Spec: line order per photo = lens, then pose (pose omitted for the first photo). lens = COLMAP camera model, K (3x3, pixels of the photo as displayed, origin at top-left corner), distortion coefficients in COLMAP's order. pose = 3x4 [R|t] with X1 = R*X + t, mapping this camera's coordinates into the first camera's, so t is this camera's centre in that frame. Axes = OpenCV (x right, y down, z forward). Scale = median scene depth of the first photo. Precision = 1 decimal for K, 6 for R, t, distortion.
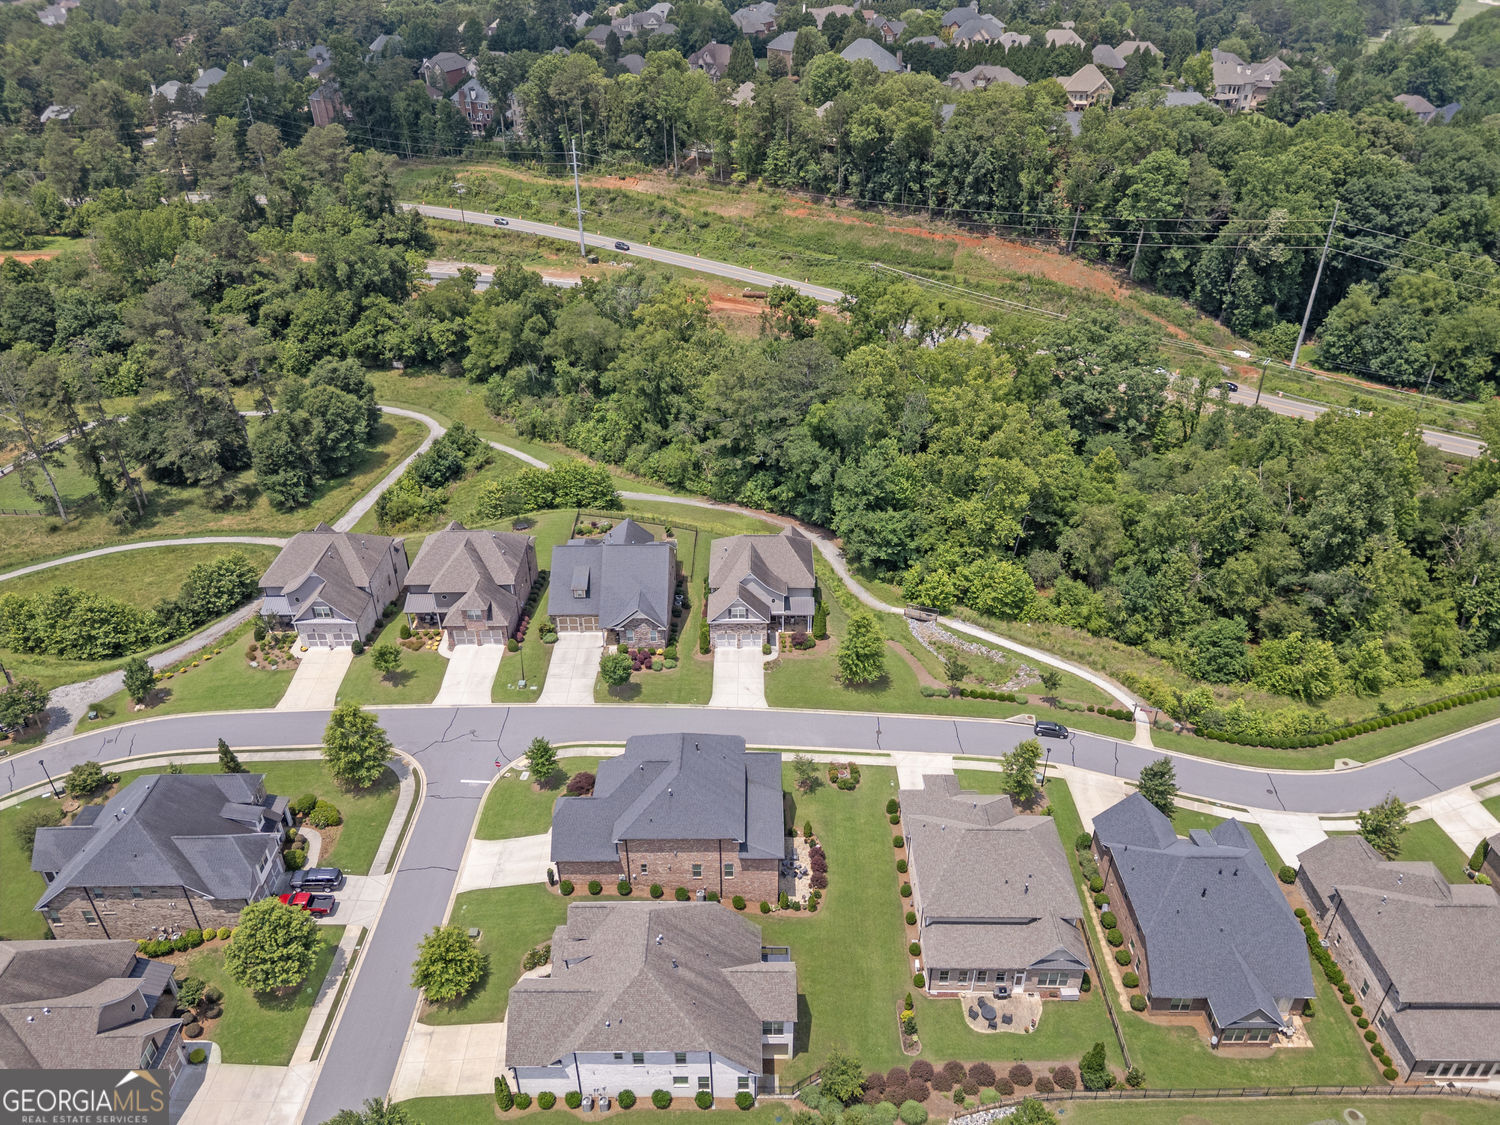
lens RADIAL K [[1055.5, 0, 749.1], [0, 1055.5, 564.4], [0, 0, 1]] dist [0.038295, -0.011754]
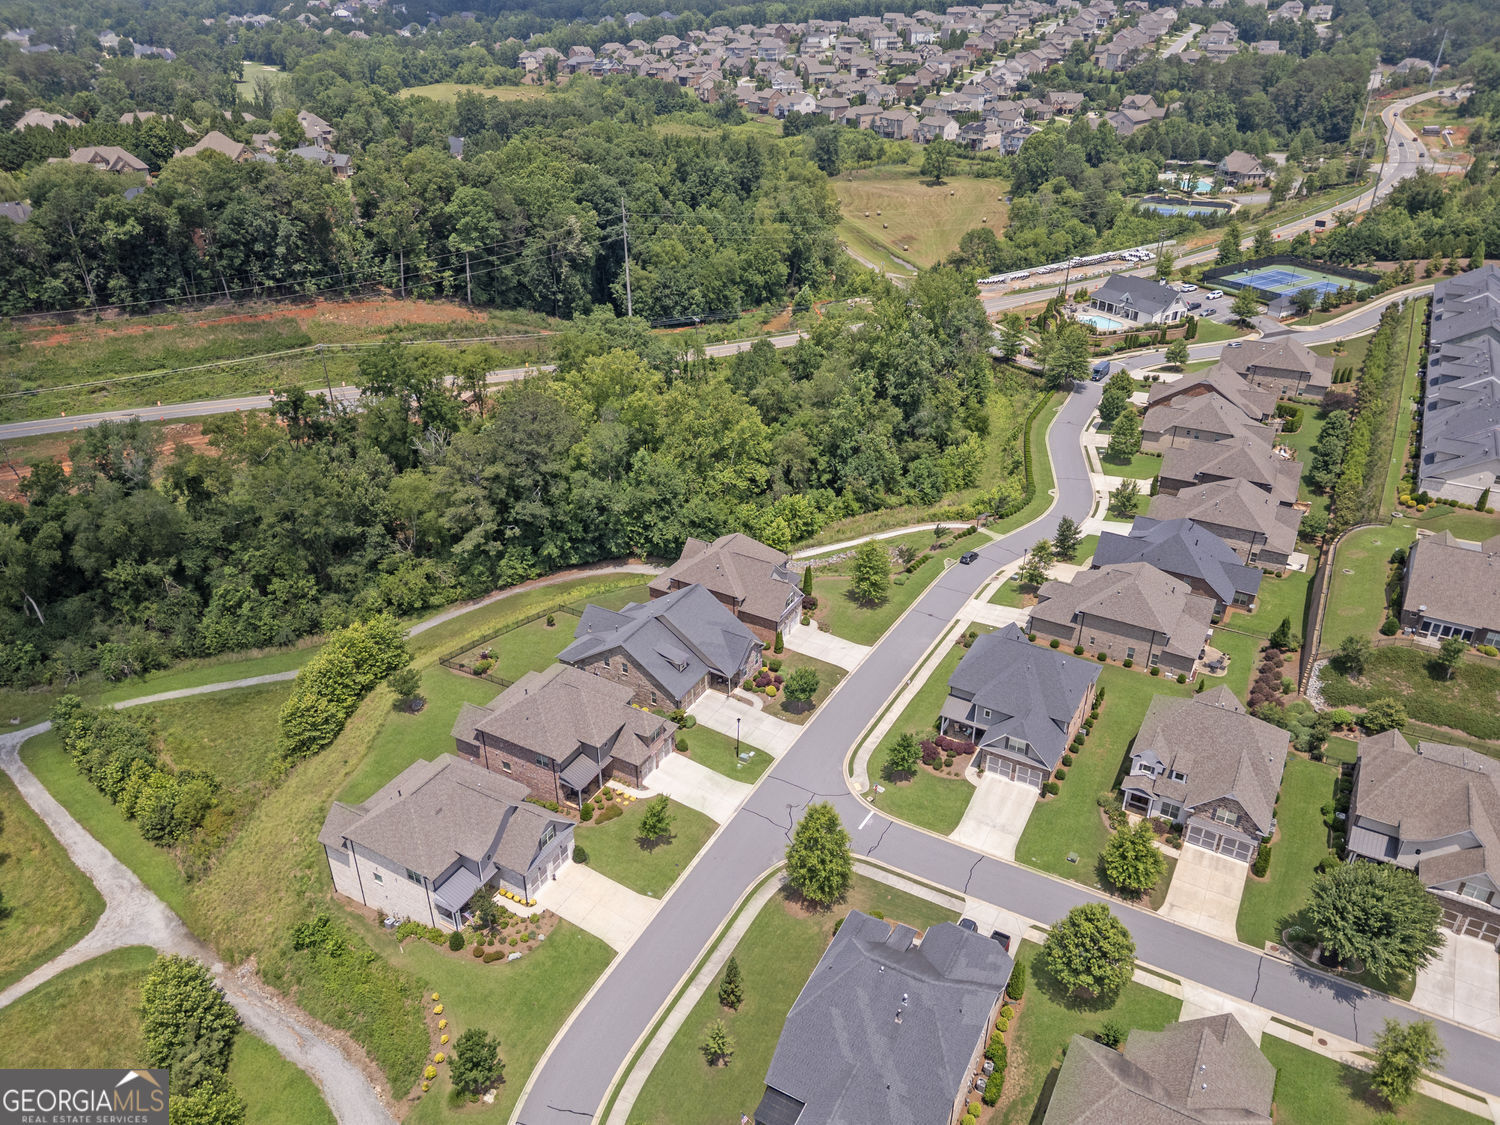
lens RADIAL K [[1055.5, 0, 754.2], [0, 1055.5, 561.1], [0, 0, 1]] dist [0.038295, -0.011754]
pose [[0.498639, -0.422434, 0.756907, -0.593726], [0.461790, 0.868438, 0.180460, -0.143679], [-0.733559, 0.259548, 0.628113, 0.244786]]
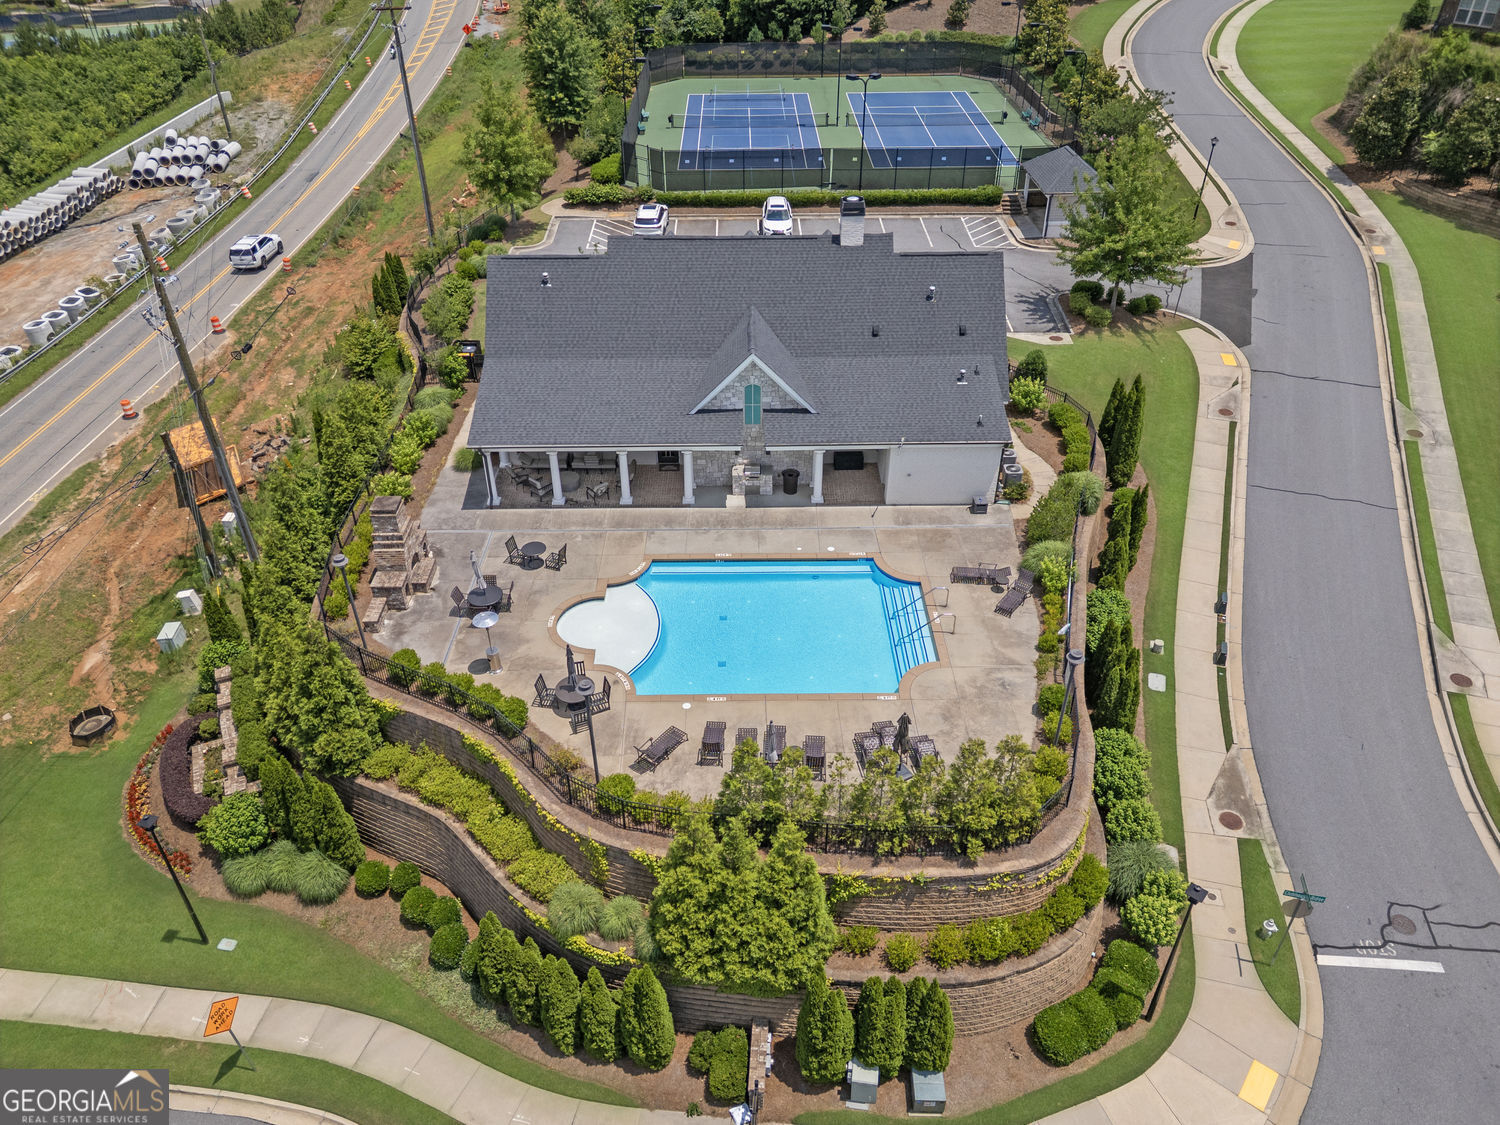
lens RADIAL K [[1055.5, 0, 747.6], [0, 1055.5, 563.0], [0, 0, 1]] dist [0.038295, -0.011754]
pose [[-0.491400, -0.494250, 0.717107, 0.731277], [0.471450, 0.541357, 0.696181, -0.091205], [-0.732298, 0.680183, -0.033008, 0.720937]]
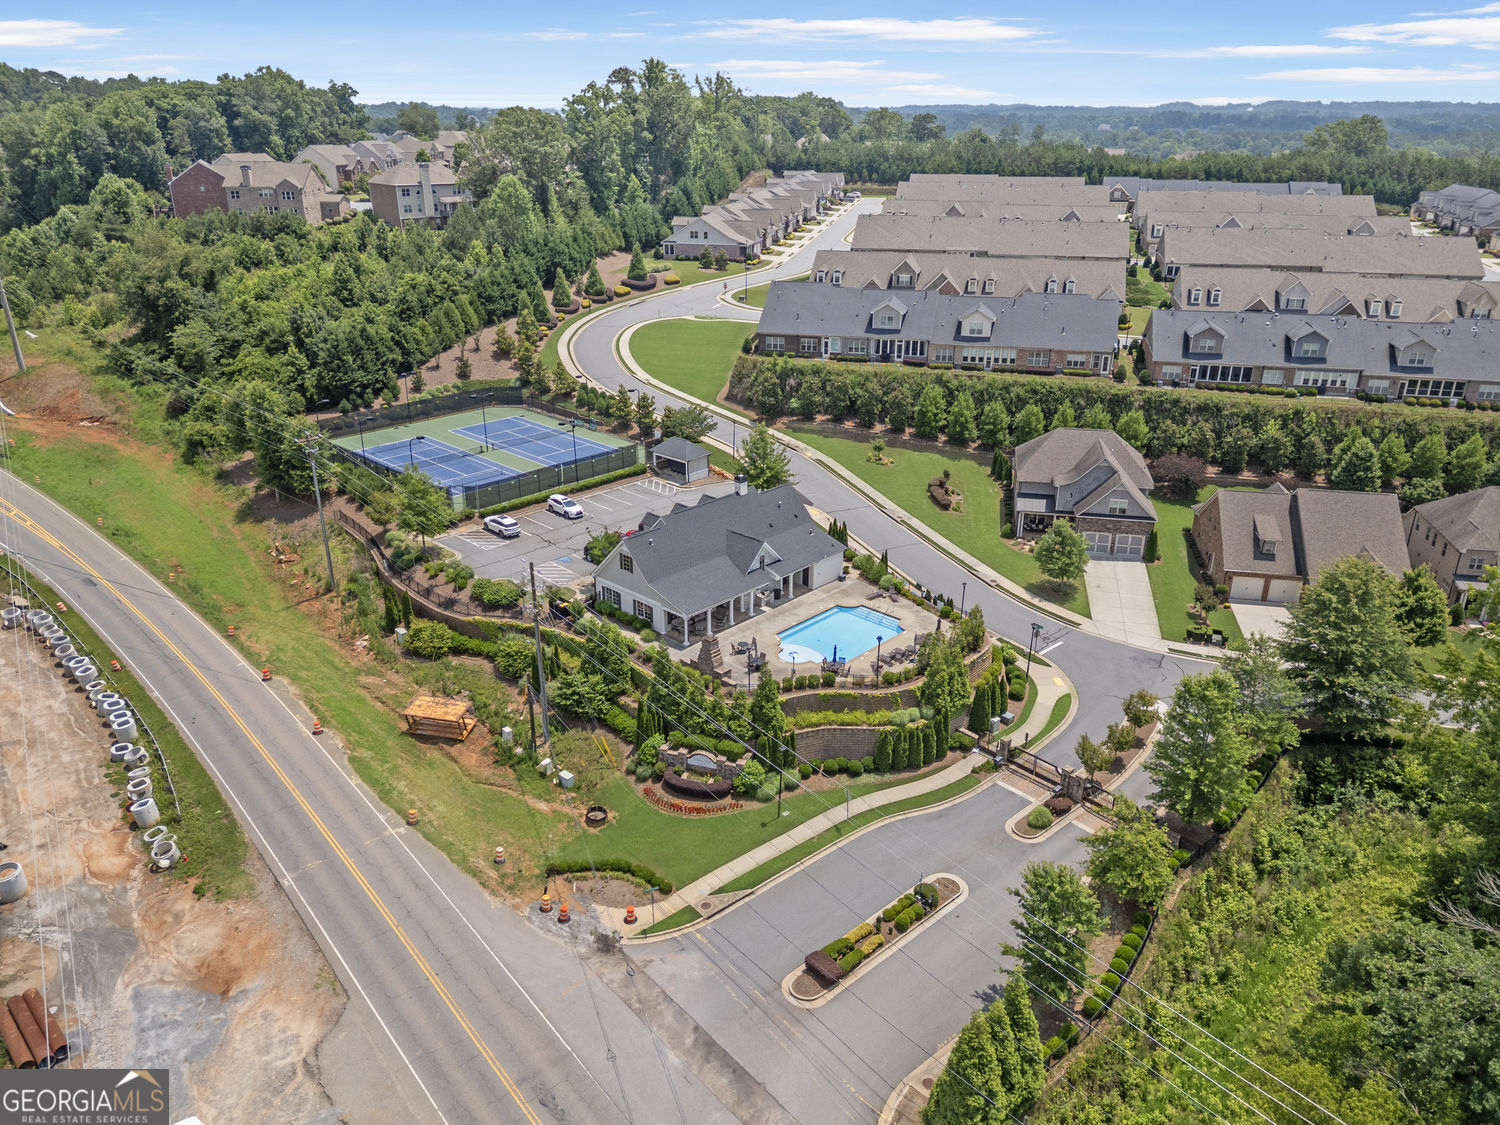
lens RADIAL K [[1055.5, 0, 751.3], [0, 1055.5, 563.2], [0, 0, 1]] dist [0.038295, -0.011754]
pose [[-0.966597, -0.088740, 0.240449, 0.788849], [0.144749, 0.585203, 0.797862, -0.350138], [-0.211514, 0.806016, -0.552811, 0.962438]]
